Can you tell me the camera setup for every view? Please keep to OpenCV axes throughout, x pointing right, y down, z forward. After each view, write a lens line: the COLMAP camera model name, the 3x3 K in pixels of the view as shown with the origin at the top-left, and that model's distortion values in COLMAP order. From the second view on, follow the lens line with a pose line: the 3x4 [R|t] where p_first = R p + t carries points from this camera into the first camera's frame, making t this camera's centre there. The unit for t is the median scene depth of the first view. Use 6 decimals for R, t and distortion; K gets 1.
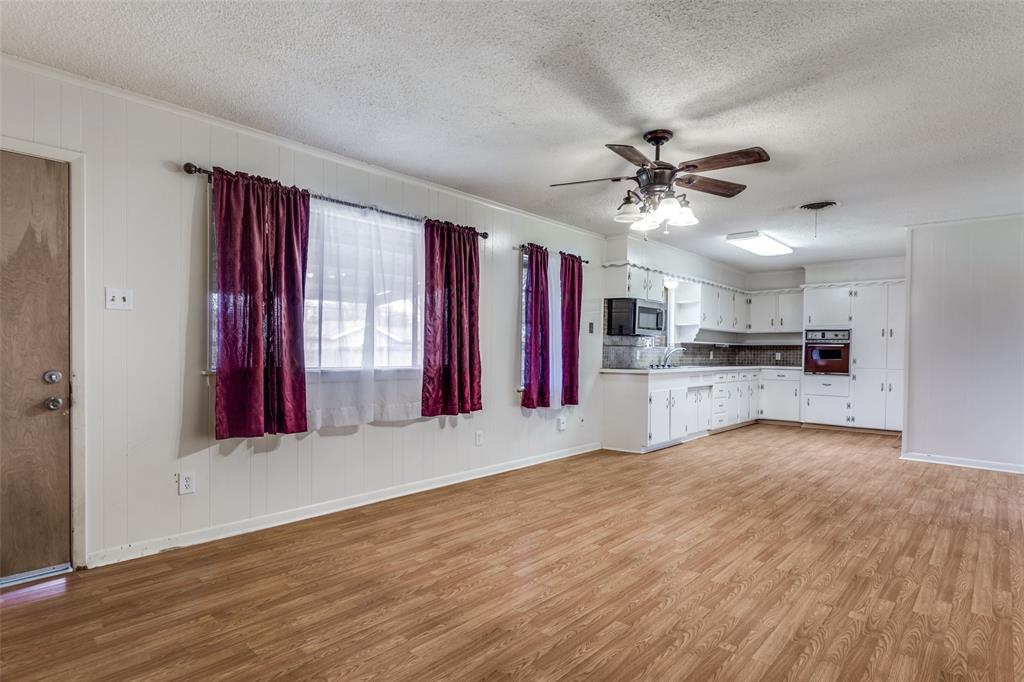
lens RADIAL K [[546.3, 0, 507.2], [0, 546.3, 363.0], [0, 0, 1]] dist [0.000464, 0.000608]
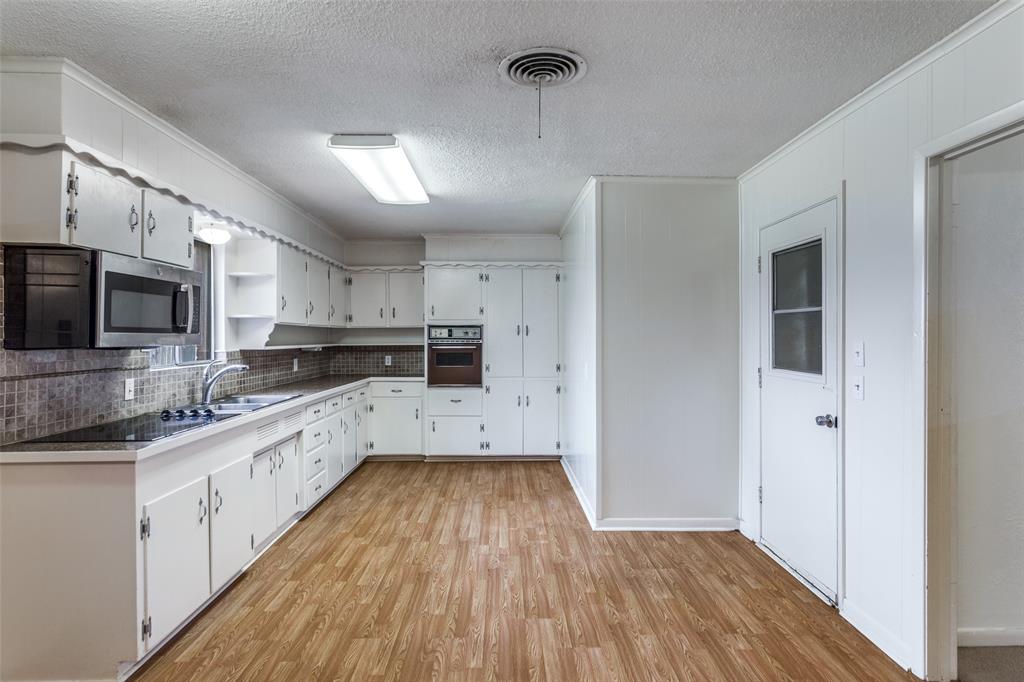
lens RADIAL K [[543.3, 0, 508.8], [0, 543.3, 337.6], [0, 0, 1]] dist [-0.001386, 0.001420]
pose [[0.732605, -0.013619, 0.680518, 0.282714], [0.023692, 0.999704, -0.005499, -0.075728], [-0.680241, 0.020152, 0.732711, 0.818314]]
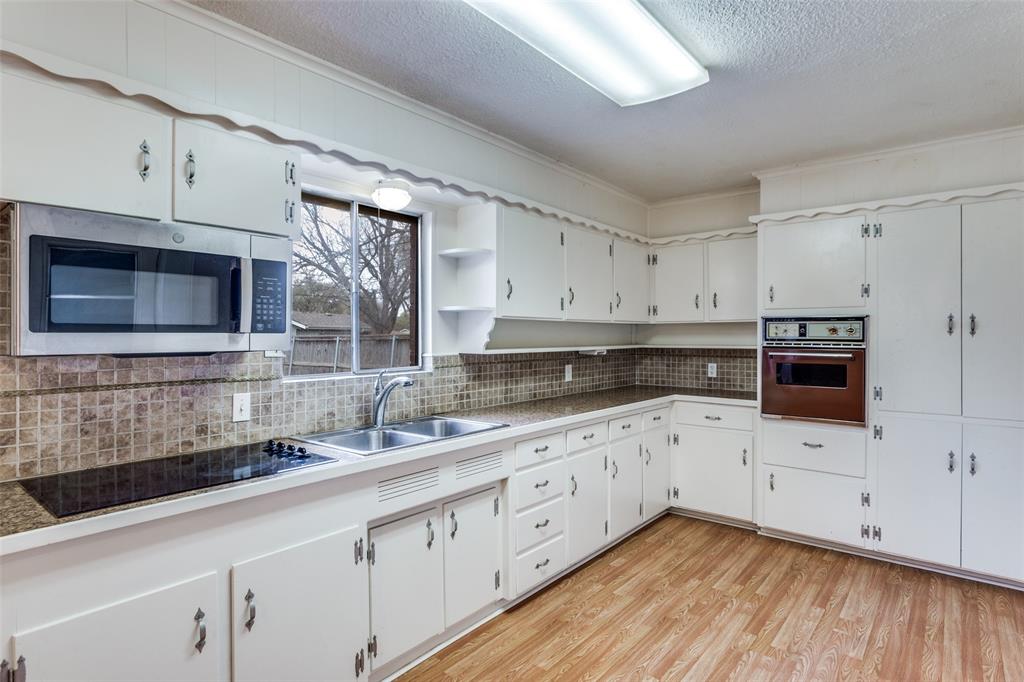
lens RADIAL K [[543.3, 0, 508.8], [0, 543.3, 337.6], [0, 0, 1]] dist [-0.001386, 0.001420]
pose [[0.999103, -0.011559, 0.040727, 0.642315], [0.012130, 0.999831, -0.013822, -0.081479], [-0.040561, 0.014303, 0.999075, 1.133939]]
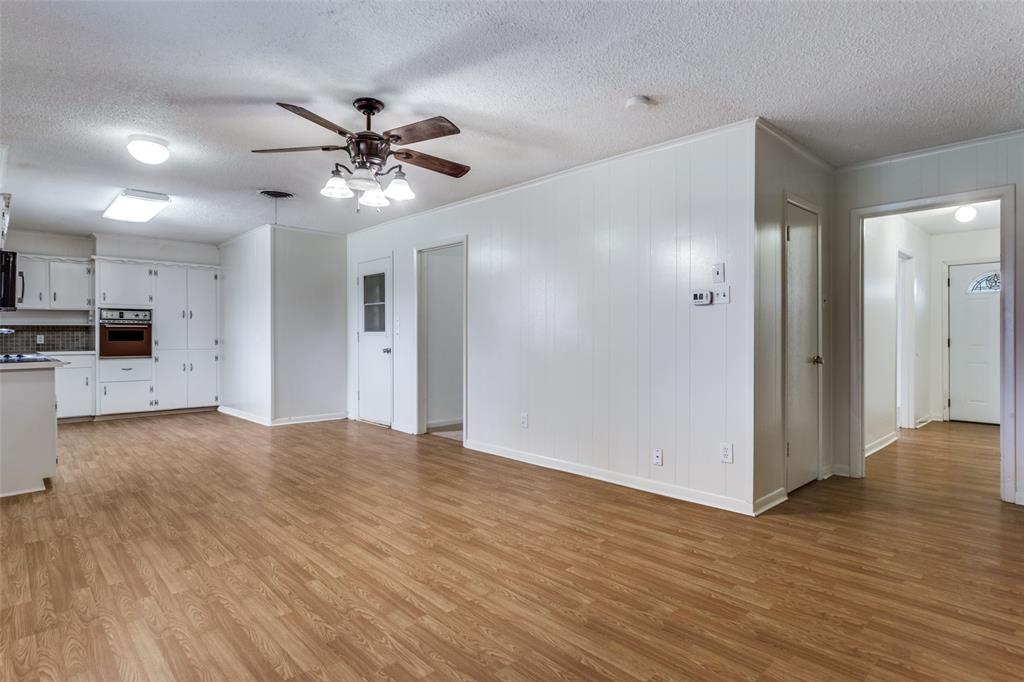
lens RADIAL K [[543.3, 0, 508.8], [0, 543.3, 337.6], [0, 0, 1]] dist [-0.001386, 0.001420]
pose [[0.083386, -0.015412, 0.996398, -0.517918], [0.024927, 0.999600, 0.013375, -0.017857], [-0.996205, 0.023721, 0.083737, 0.558667]]
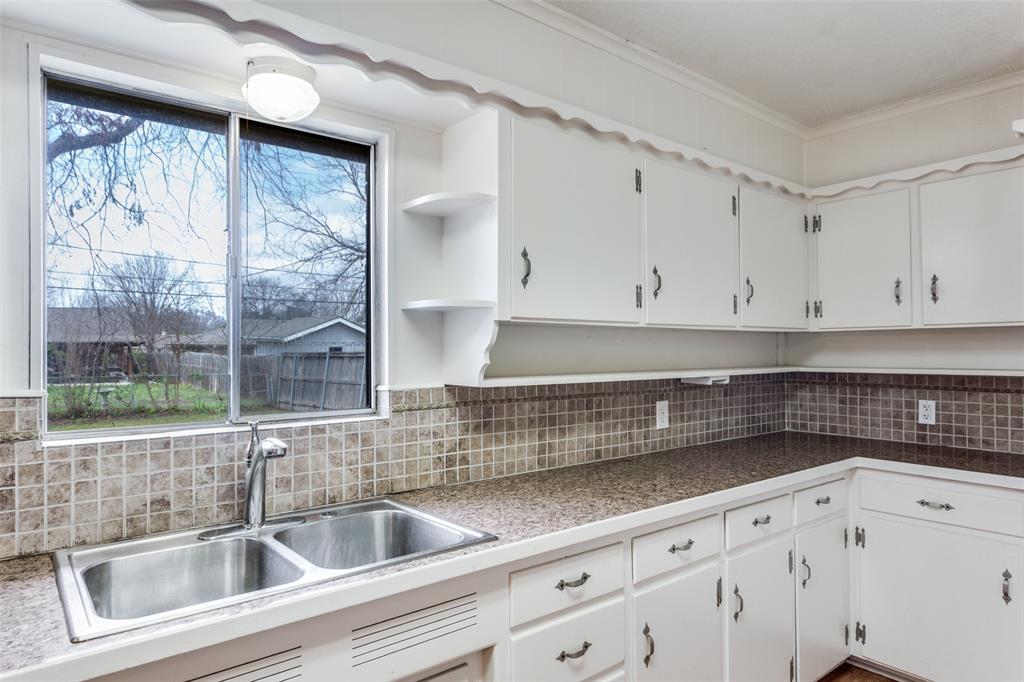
lens RADIAL K [[628.8, 0, 504.5], [0, 628.8, 345.4], [0, 0, 1]] dist [0.002170, 0.001288]
pose [[0.987000, -0.014399, -0.160076, 0.731200], [0.010150, 0.999575, -0.027331, -0.087925], [0.160401, 0.025351, 0.986726, 1.411827]]
